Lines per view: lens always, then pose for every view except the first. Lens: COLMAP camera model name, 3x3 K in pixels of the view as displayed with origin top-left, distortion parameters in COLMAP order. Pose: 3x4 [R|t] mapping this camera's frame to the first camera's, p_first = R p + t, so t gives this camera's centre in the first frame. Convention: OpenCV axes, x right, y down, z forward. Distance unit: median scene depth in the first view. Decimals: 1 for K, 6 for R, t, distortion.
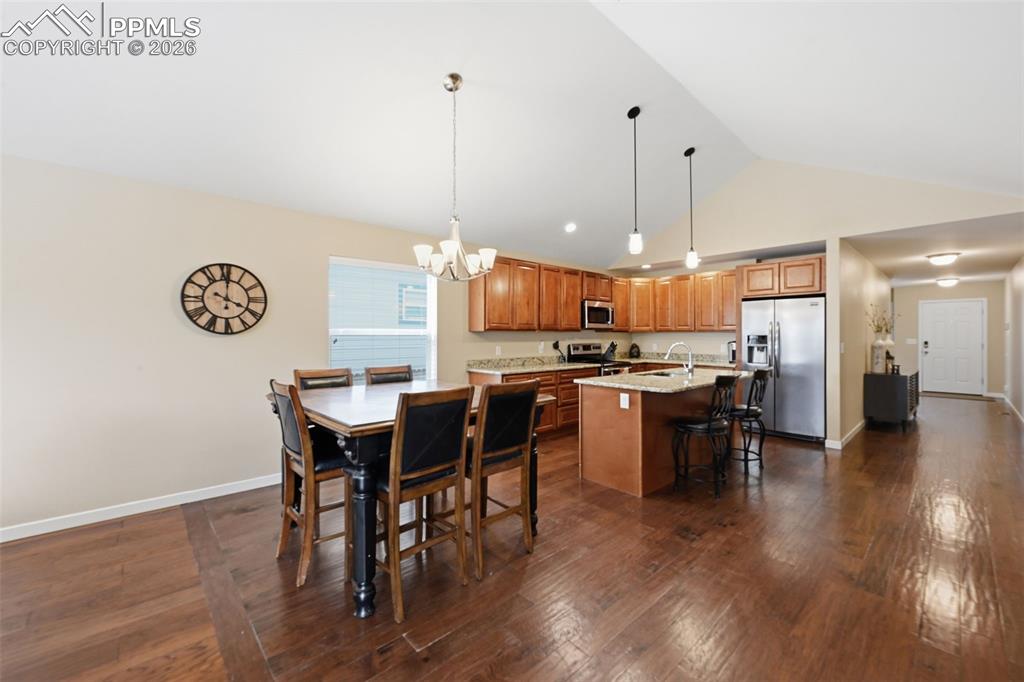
lens RADIAL K [[405.6, 0, 514.5], [0, 405.6, 336.5], [0, 0, 1]] dist [-0.001062, -0.000363]
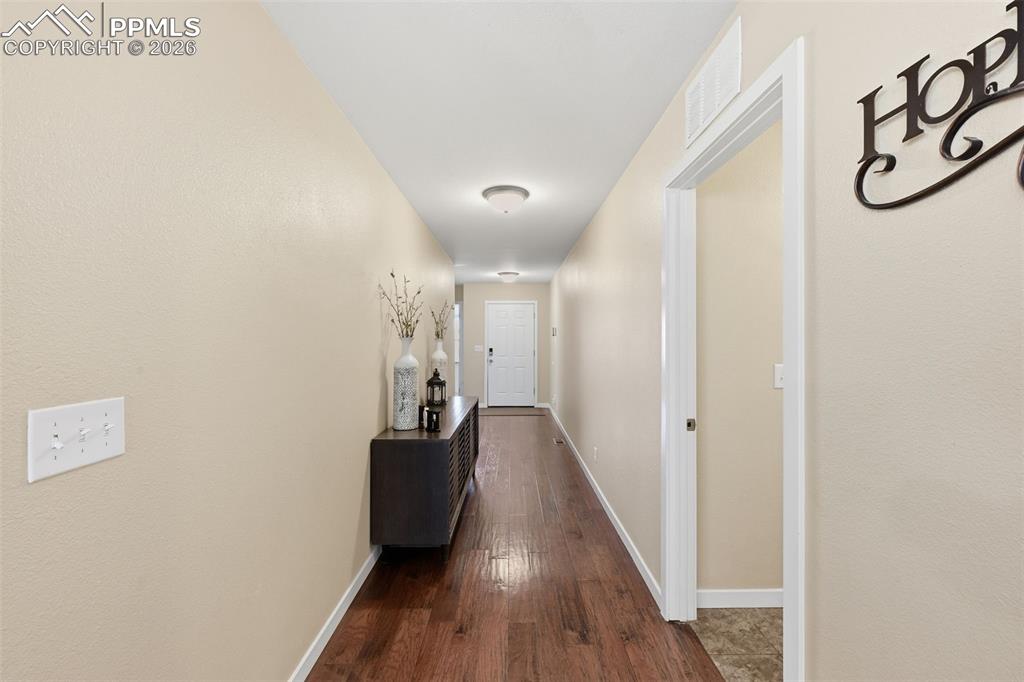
lens RADIAL K [[405.6, 0, 514.5], [0, 405.6, 336.5], [0, 0, 1]] dist [-0.001062, -0.000363]
pose [[0.667018, 0.007454, 0.745004, 0.647284], [-0.000576, 0.999955, -0.009490, -0.007602], [-0.745041, 0.005901, 0.666992, 0.616010]]
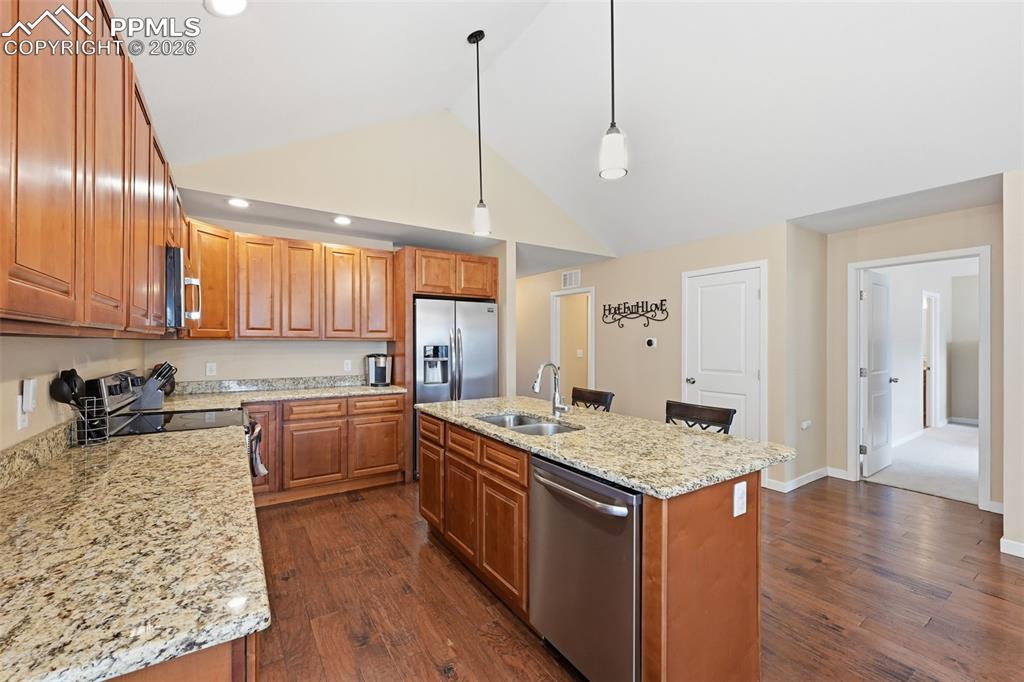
lens RADIAL K [[423.9, 0, 514.3], [0, 423.9, 341.4], [0, 0, 1]] dist [-0.000610, -0.000116]
pose [[0.158255, 0.002496, 0.987395, -0.131452], [0.000330, 0.999997, -0.002581, -0.008243], [-0.987398, 0.000734, 0.158253, 0.666261]]
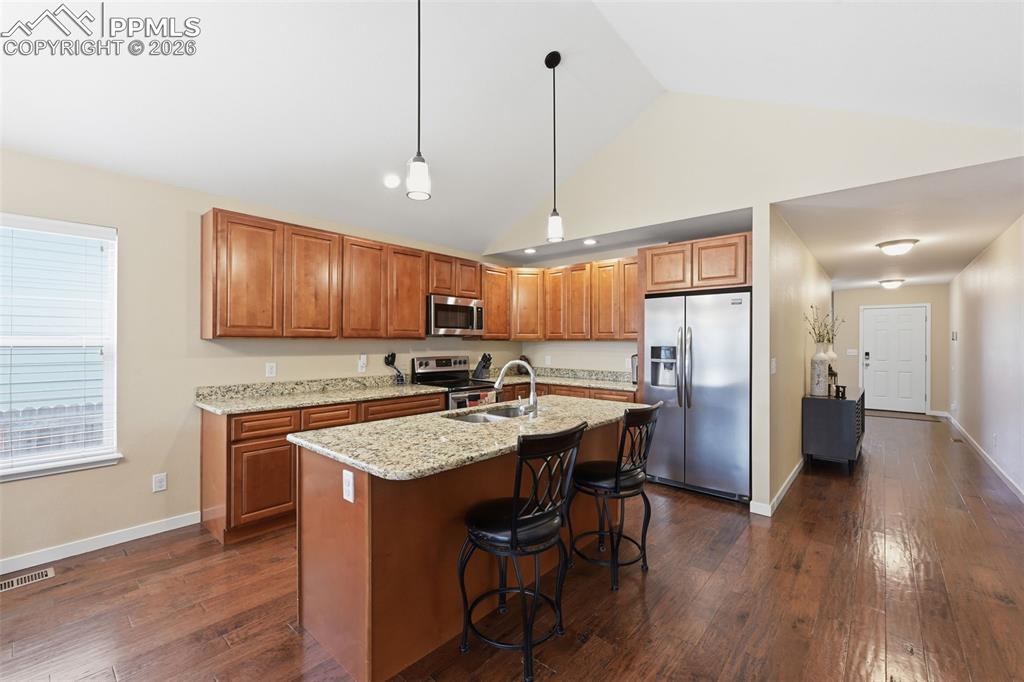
lens RADIAL K [[423.9, 0, 514.3], [0, 423.9, 341.4], [0, 0, 1]] dist [-0.000610, -0.000116]
pose [[0.993496, 0.004431, 0.113782, 0.233298], [-0.003929, 0.999982, -0.004631, -0.006797], [-0.113801, 0.004153, 0.993495, 0.269923]]
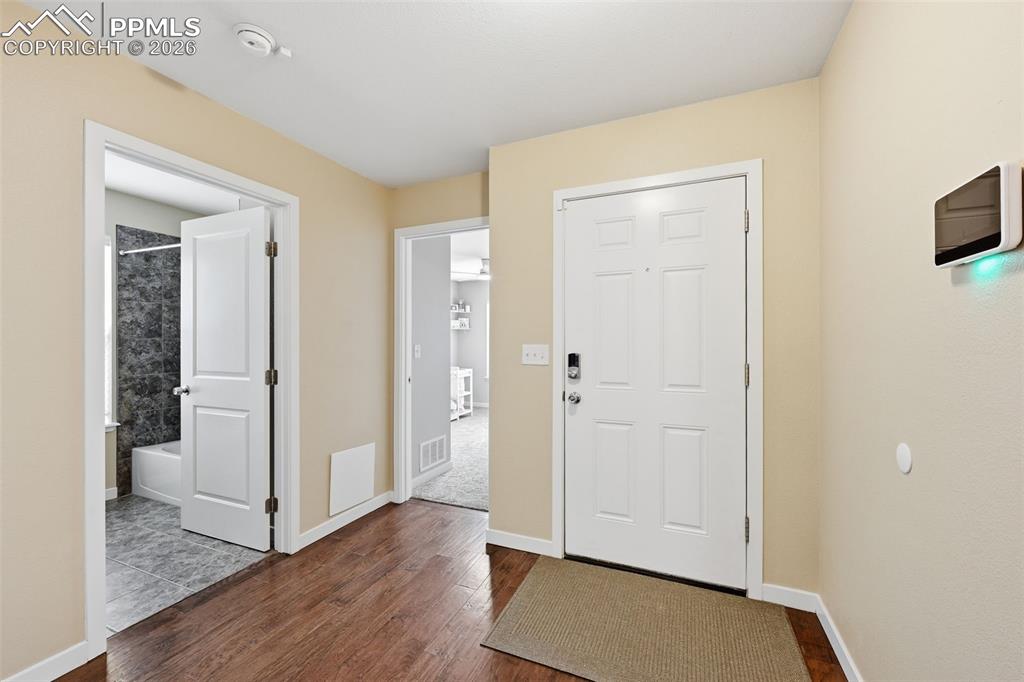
lens RADIAL K [[411.4, 0, 512.2], [0, 411.4, 340.3], [0, 0, 1]] dist [-0.001523, -0.000037]
pose [[0.913998, -0.001761, 0.405714, 1.401971], [0.003607, 0.999986, -0.003785, 0.007176], [-0.405702, 0.004923, 0.913992, 1.251202]]
